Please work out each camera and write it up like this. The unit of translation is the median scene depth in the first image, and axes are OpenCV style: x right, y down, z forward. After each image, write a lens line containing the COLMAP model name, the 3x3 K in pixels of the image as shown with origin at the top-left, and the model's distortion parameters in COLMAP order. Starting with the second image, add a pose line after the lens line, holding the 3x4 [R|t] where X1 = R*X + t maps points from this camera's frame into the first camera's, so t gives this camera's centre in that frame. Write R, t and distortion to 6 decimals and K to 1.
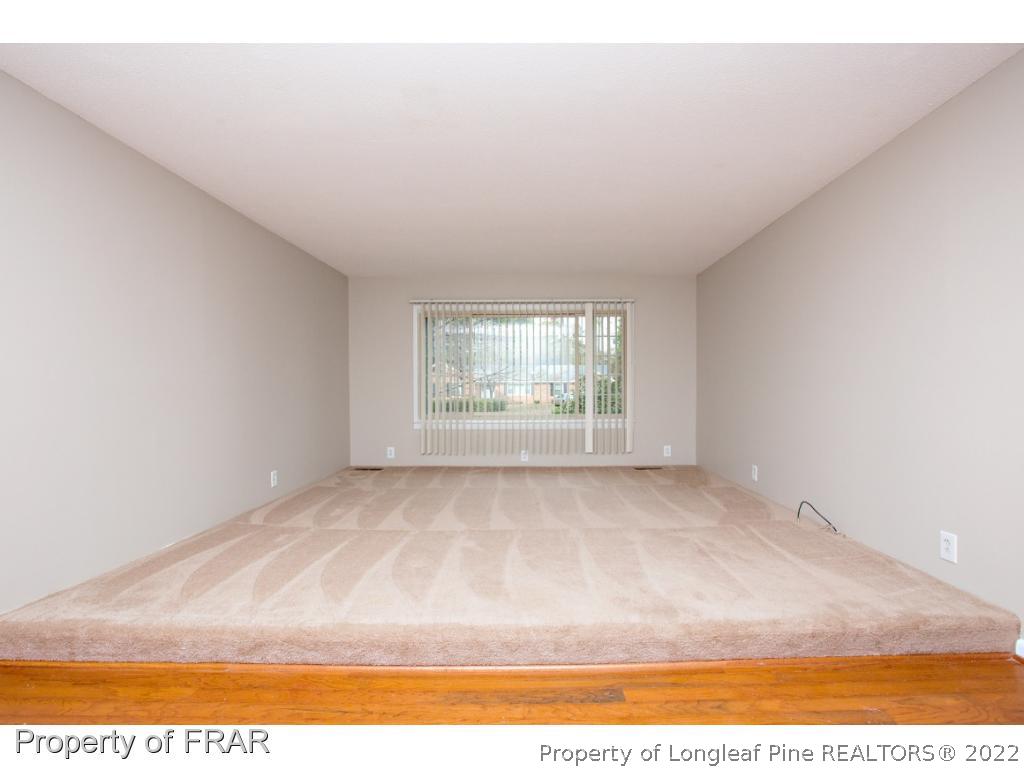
lens RADIAL K [[487.5, 0, 523.2], [0, 487.5, 414.5], [0, 0, 1]] dist [-0.043655, 0.012008]
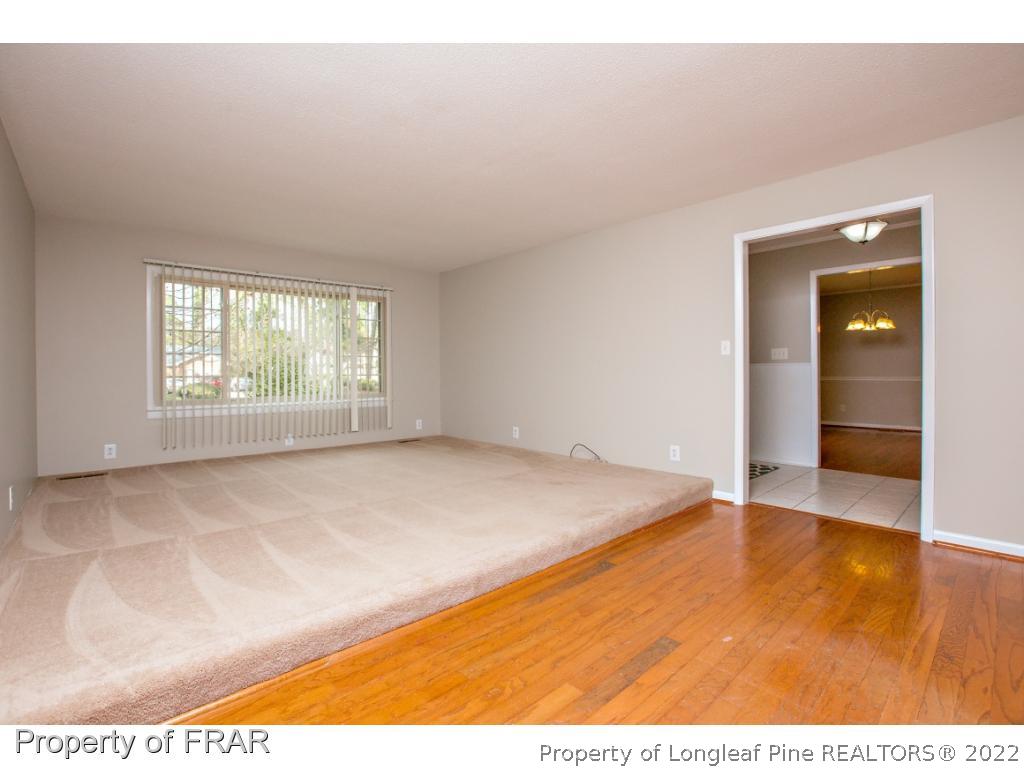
lens RADIAL K [[497.4, 0, 502.5], [0, 497.4, 376.4], [0, 0, 1]] dist [-0.032950, 0.001294]
pose [[0.733749, -0.006906, 0.679386, -0.403775], [0.033557, 0.999096, -0.026086, 0.000792], [-0.678591, 0.041939, 0.733318, 0.008949]]
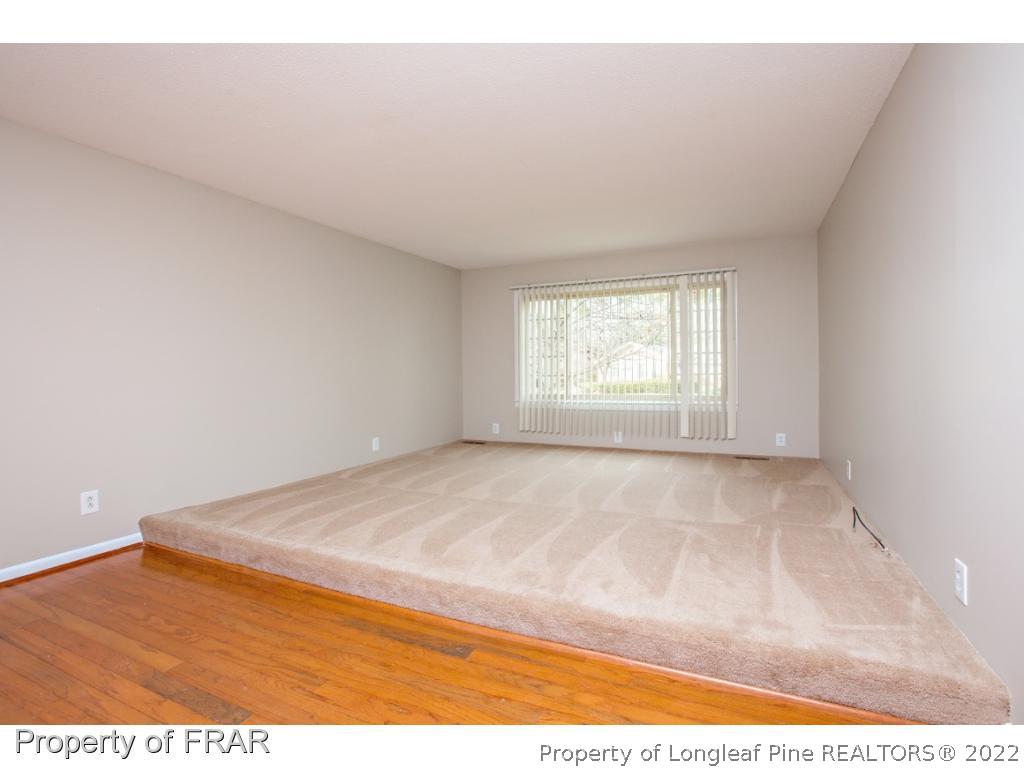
lens RADIAL K [[497.4, 0, 502.5], [0, 497.4, 376.4], [0, 0, 1]] dist [-0.032950, 0.001294]
pose [[0.897135, -0.003943, -0.441738, 0.276758], [-0.012104, 0.999365, -0.033504, -0.000586], [0.441590, 0.035404, 0.896518, 0.006838]]
